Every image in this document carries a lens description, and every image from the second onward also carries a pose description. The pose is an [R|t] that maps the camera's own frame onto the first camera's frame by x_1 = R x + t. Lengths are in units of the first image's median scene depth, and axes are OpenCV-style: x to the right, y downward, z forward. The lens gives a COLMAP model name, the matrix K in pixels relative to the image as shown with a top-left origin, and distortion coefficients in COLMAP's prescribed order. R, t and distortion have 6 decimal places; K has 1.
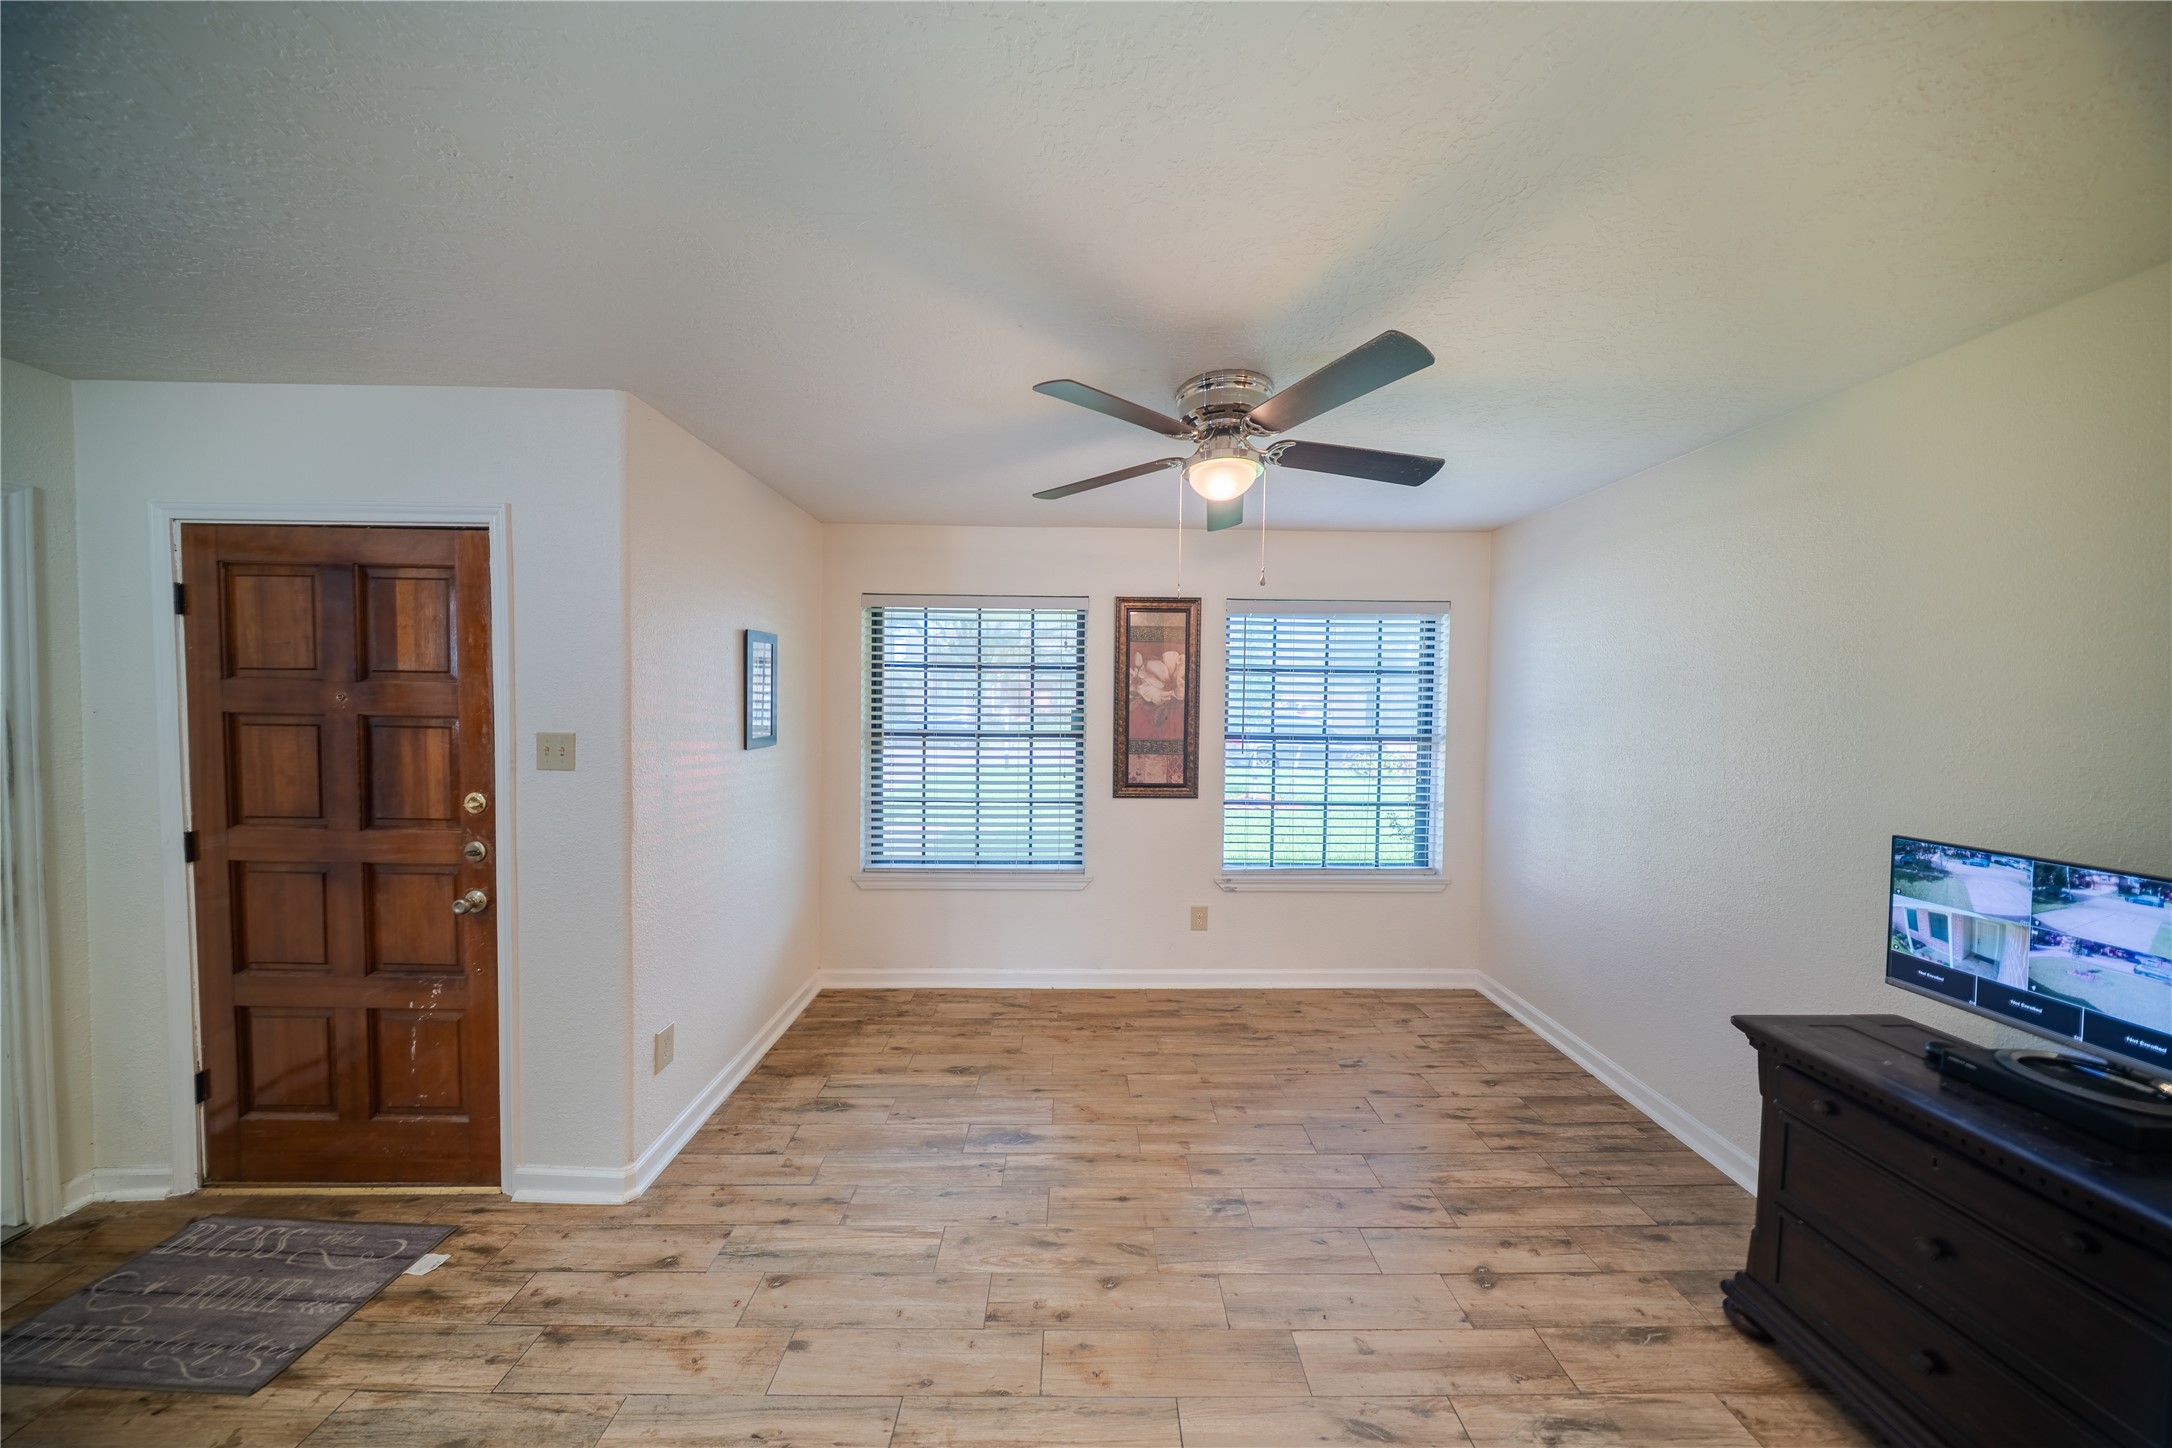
lens RADIAL K [[647.8, 0, 1104.2], [0, 647.8, 714.4], [0, 0, 1]] dist [0.000391, -0.000936]
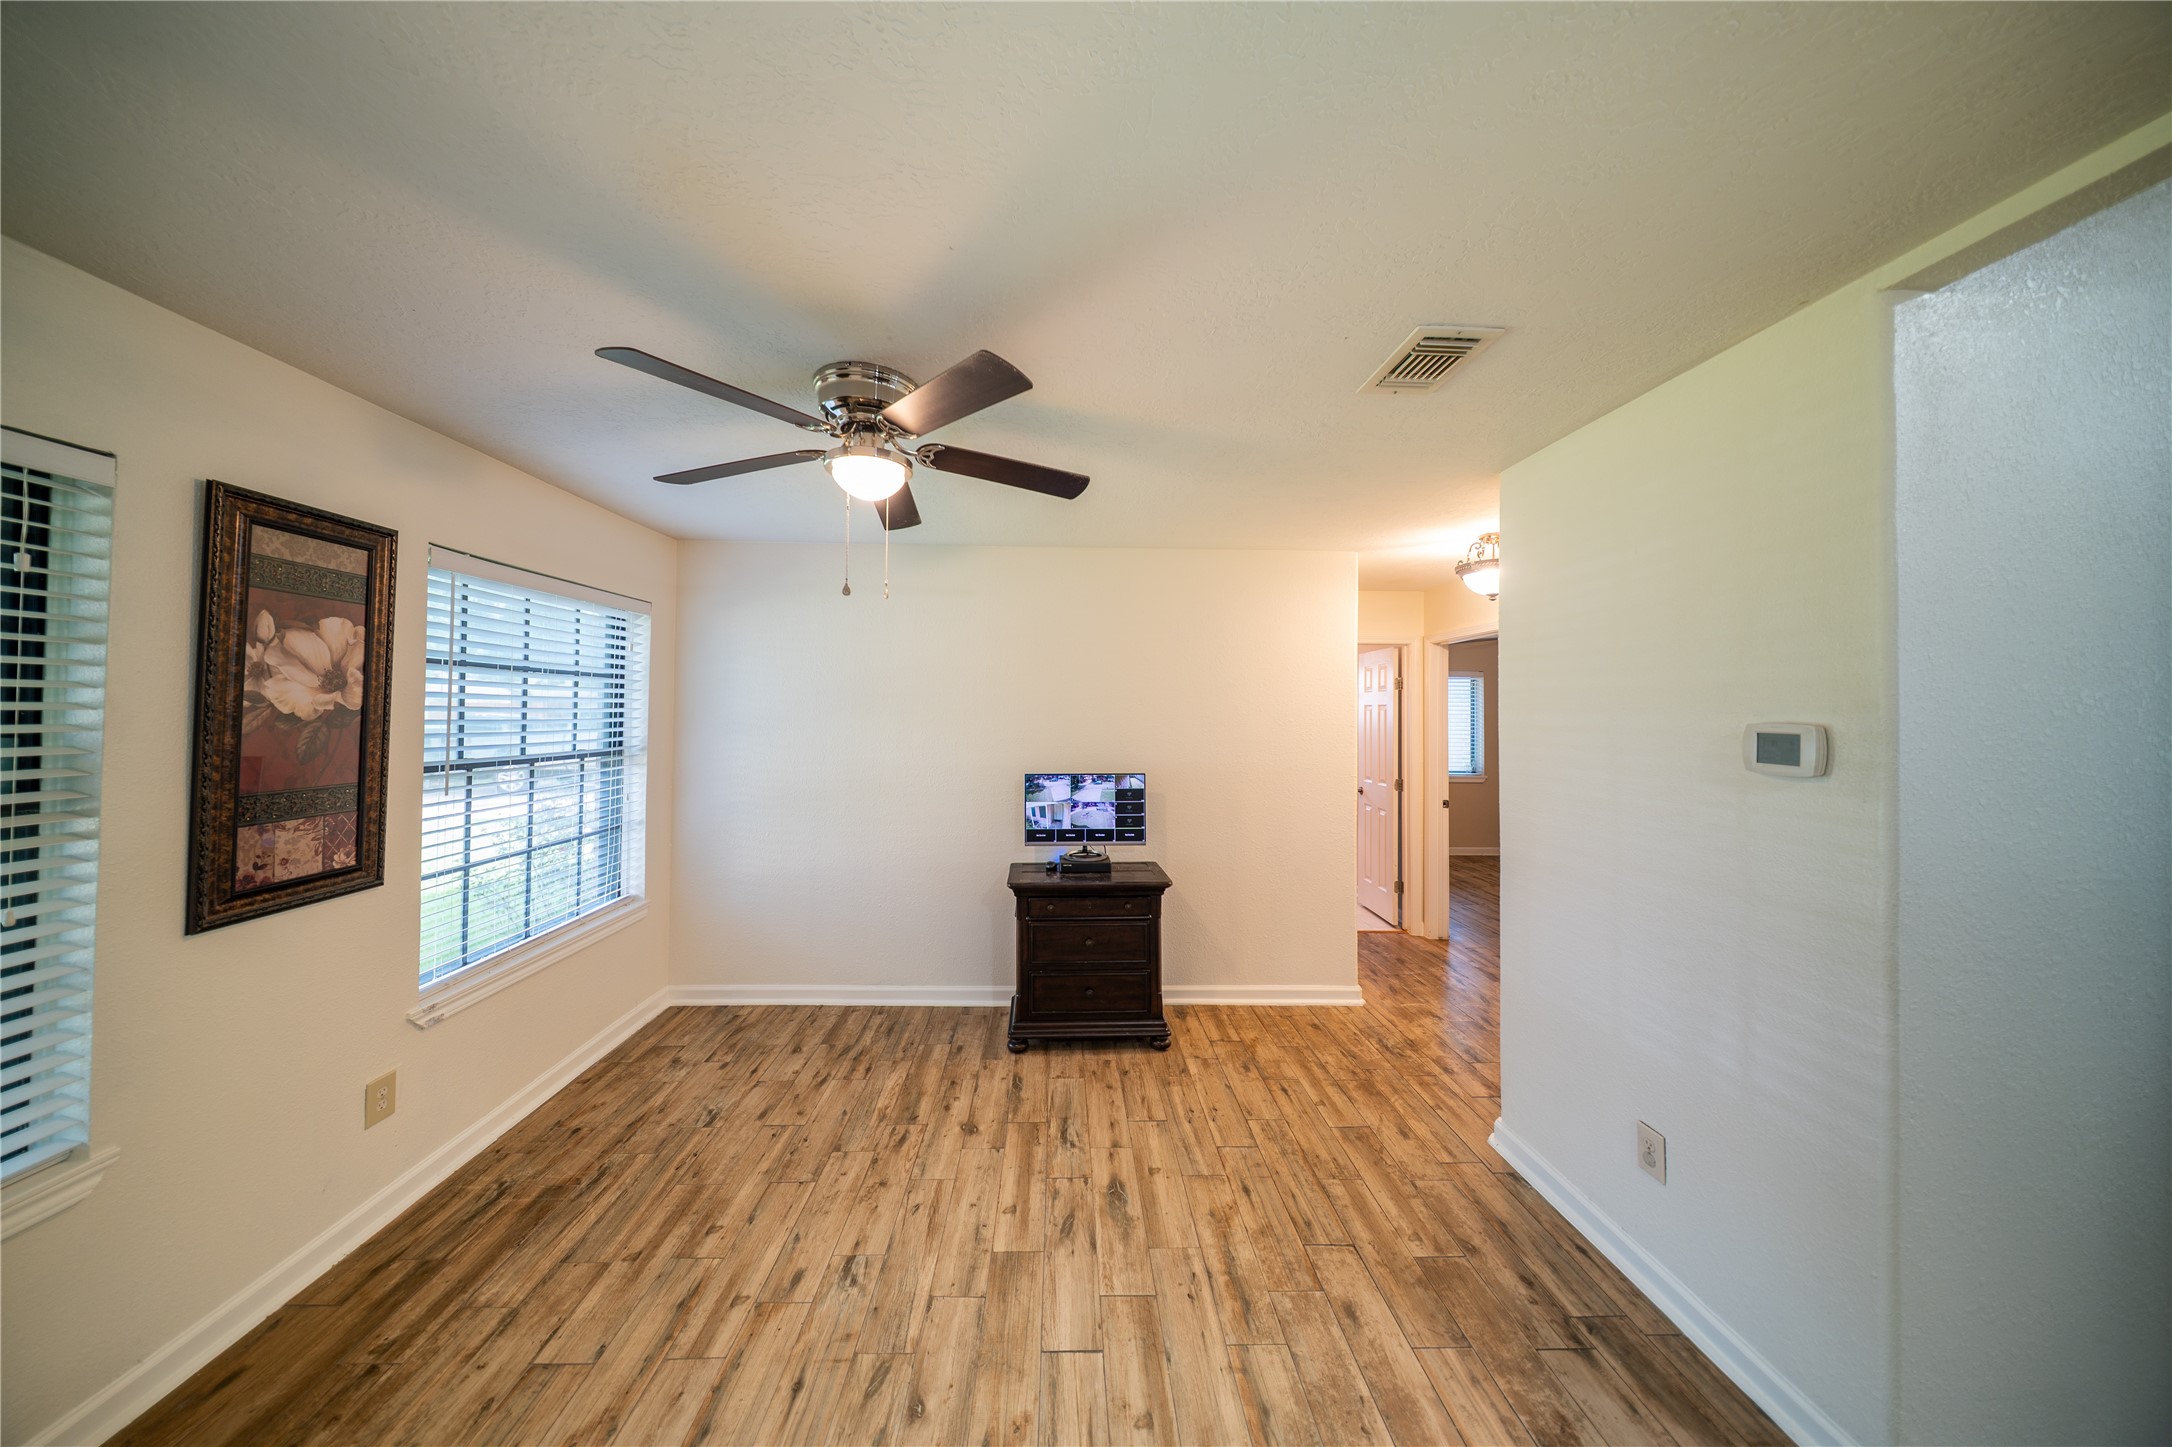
lens RADIAL K [[647.8, 0, 1092.8], [0, 647.8, 703.5], [0, 0, 1]] dist [0.000391, -0.000936]
pose [[-0.006155, 0.002894, 0.999977, -0.586668], [0.018637, 0.999822, -0.002779, -0.020263], [-0.999807, 0.018619, -0.006208, 0.535490]]
